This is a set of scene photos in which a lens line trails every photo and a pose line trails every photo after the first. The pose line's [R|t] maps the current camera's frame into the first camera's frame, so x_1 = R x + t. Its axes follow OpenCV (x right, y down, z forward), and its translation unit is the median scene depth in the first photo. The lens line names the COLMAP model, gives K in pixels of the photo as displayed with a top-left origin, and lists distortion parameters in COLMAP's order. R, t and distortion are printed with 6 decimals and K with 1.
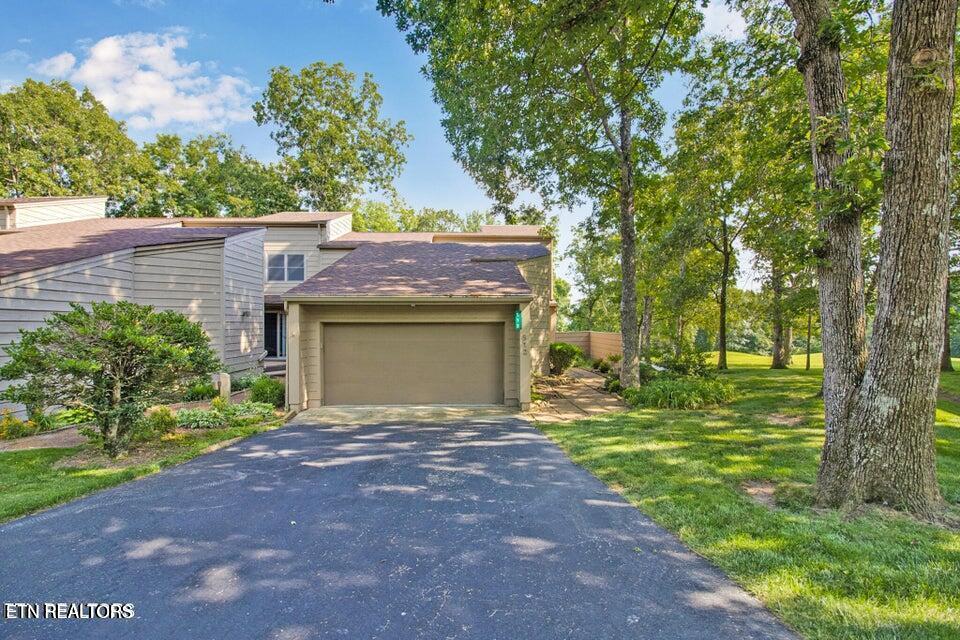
lens RADIAL K [[458.9, 0, 479.7], [0, 458.9, 323.8], [0, 0, 1]] dist [-0.002294, -0.003804]
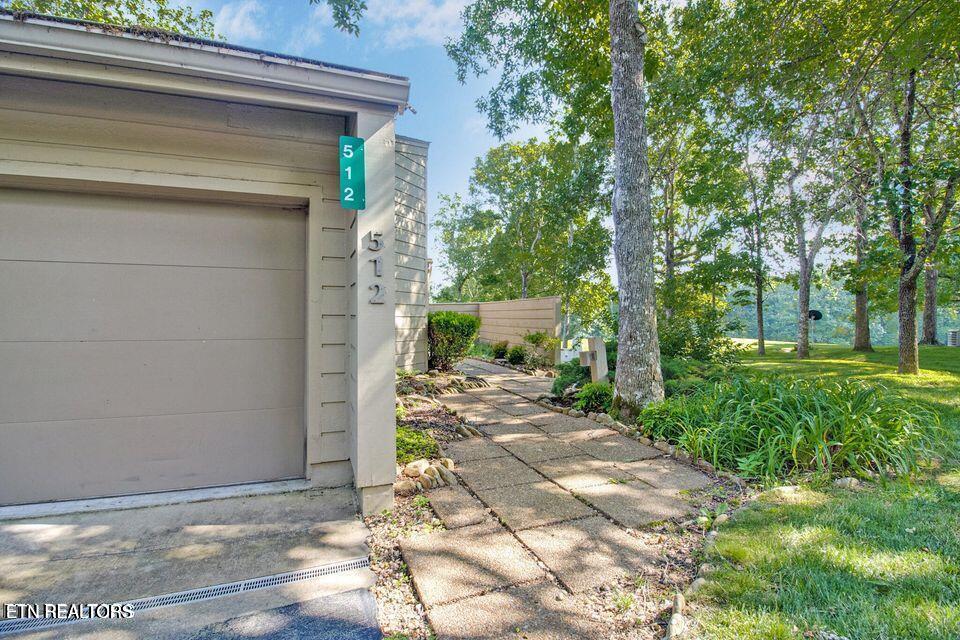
lens RADIAL K [[458.9, 0, 477.4], [0, 458.9, 318.2], [0, 0, 1]] dist [-0.002294, -0.003804]
pose [[0.954013, 0.004171, 0.299738, 0.052696], [-0.005695, 0.999975, 0.004211, 0.051488], [-0.299713, -0.005725, 0.954012, 0.512723]]
